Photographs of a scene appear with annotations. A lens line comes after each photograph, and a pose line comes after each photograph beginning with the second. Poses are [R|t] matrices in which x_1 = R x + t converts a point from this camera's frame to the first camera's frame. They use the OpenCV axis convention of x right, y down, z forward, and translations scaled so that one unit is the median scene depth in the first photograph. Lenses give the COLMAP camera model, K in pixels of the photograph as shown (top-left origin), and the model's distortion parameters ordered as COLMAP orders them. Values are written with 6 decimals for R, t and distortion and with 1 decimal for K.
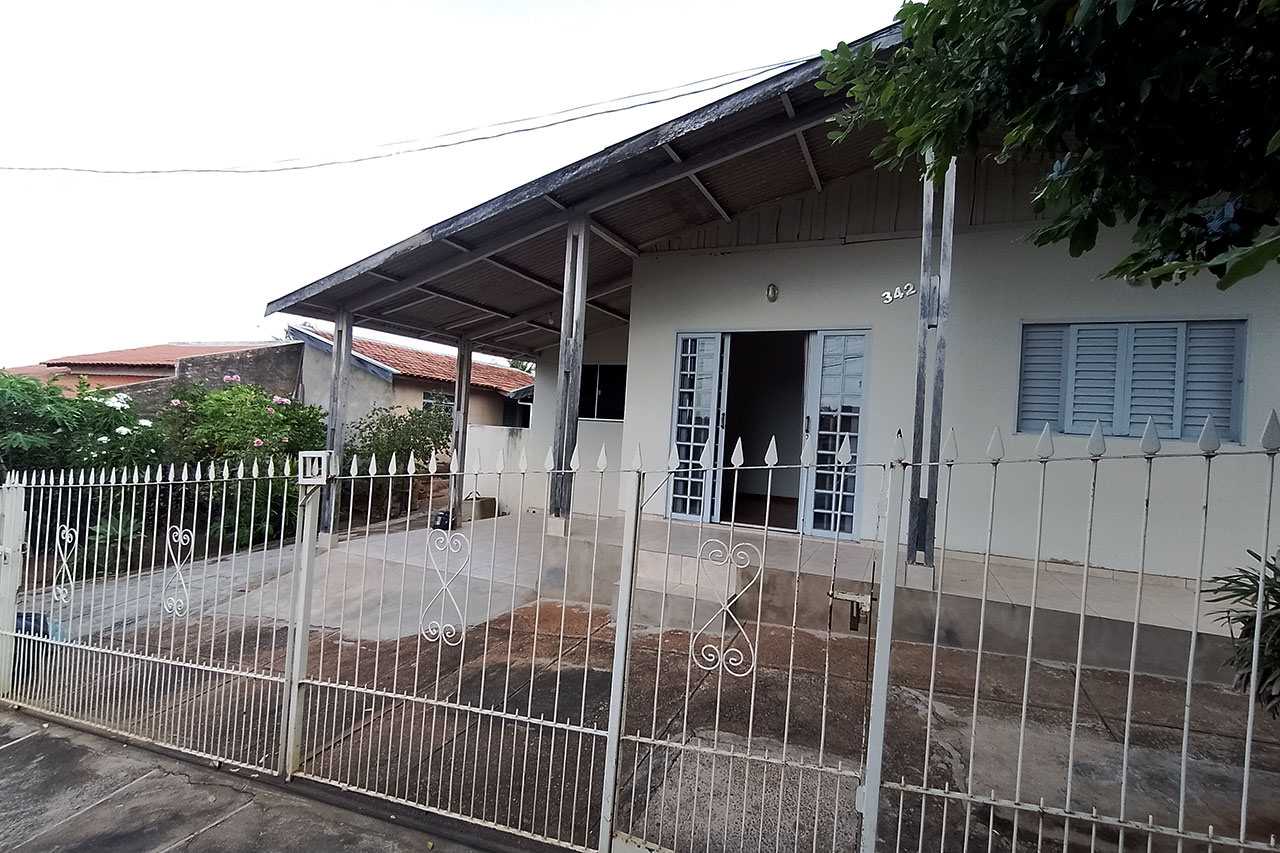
lens RADIAL K [[575.2, 0, 640.0], [0, 575.2, 427.6], [0, 0, 1]] dist [0.003196, -0.000107]
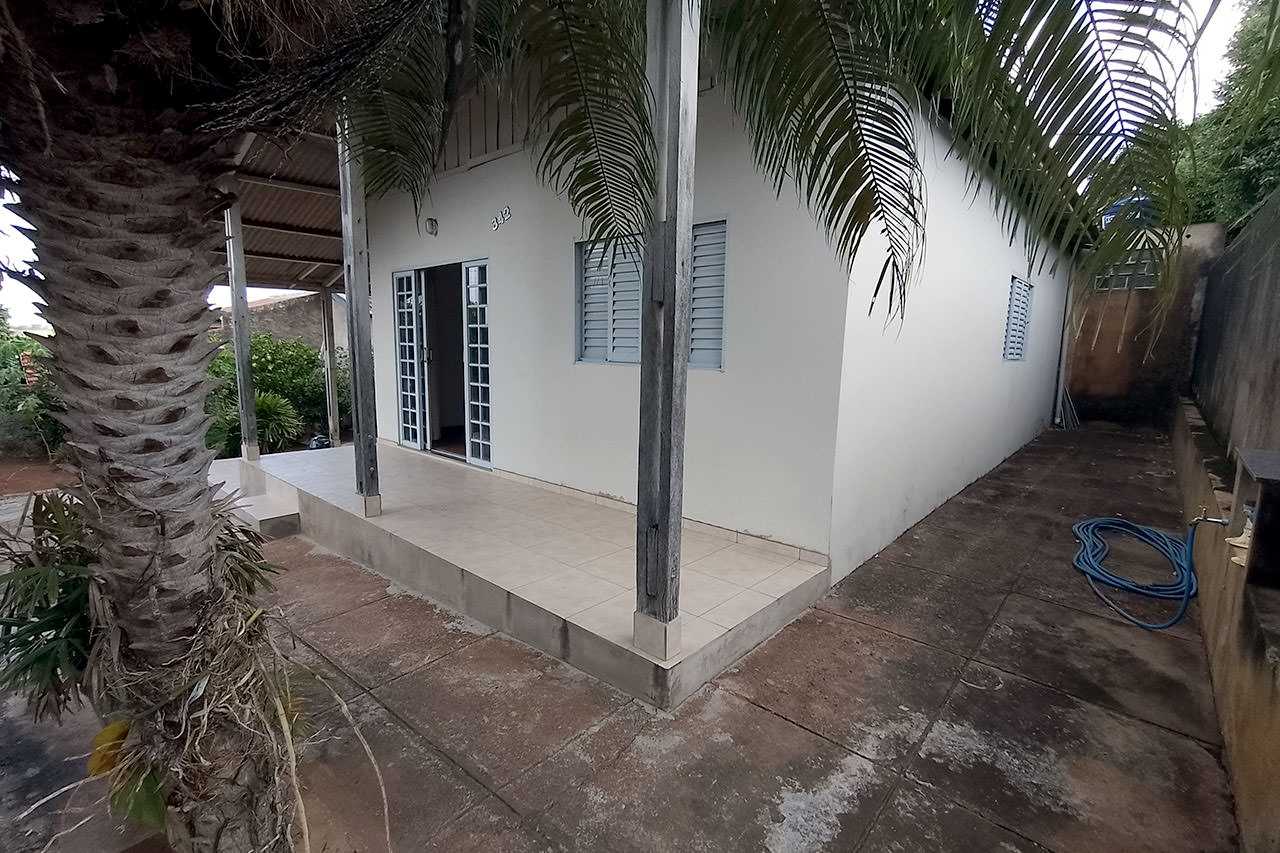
lens RADIAL K [[575.2, 0, 639.5], [0, 575.2, 426.9], [0, 0, 1]] dist [0.003196, -0.000107]
pose [[0.950685, 0.003983, -0.310131, 0.924831], [0.038899, 0.990491, 0.131965, -0.005068], [0.307708, -0.137521, 0.941490, 0.109343]]
